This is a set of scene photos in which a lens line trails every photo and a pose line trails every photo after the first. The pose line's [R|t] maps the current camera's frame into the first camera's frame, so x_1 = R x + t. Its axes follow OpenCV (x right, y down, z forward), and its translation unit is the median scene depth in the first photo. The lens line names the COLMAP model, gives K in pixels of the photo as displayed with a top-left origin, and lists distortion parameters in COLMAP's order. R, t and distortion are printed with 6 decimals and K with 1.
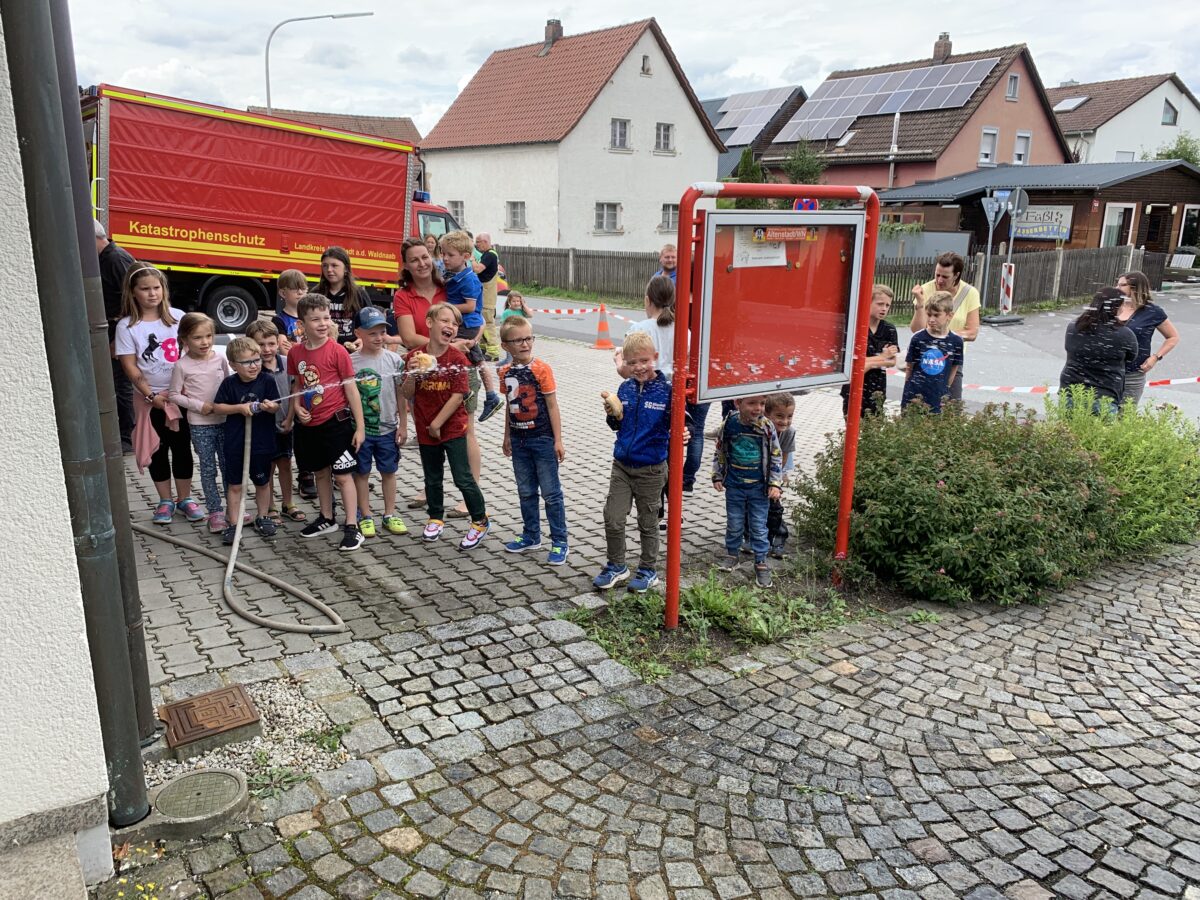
lens RADIAL K [[904.8, 0, 605.9], [0, 904.8, 451.8], [0, 0, 1]] dist [-0.000995, 0.000985]
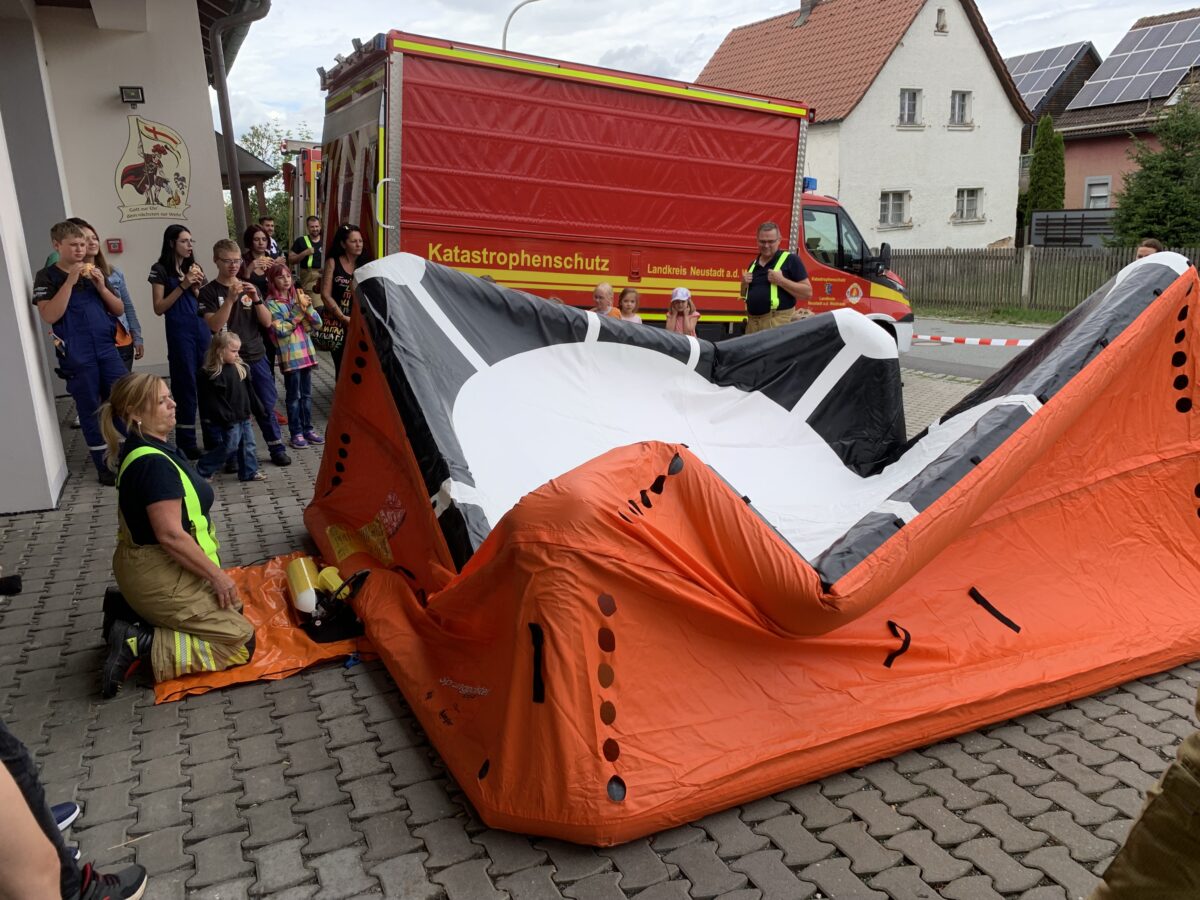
lens RADIAL K [[904.8, 0, 596.4], [0, 904.8, 433.8], [0, 0, 1]] dist [-0.000995, 0.000985]
pose [[0.981593, -0.009800, -0.190734, -0.124747], [0.005741, 0.999745, -0.021822, -0.045678], [0.190900, 0.020326, 0.981399, 0.171495]]
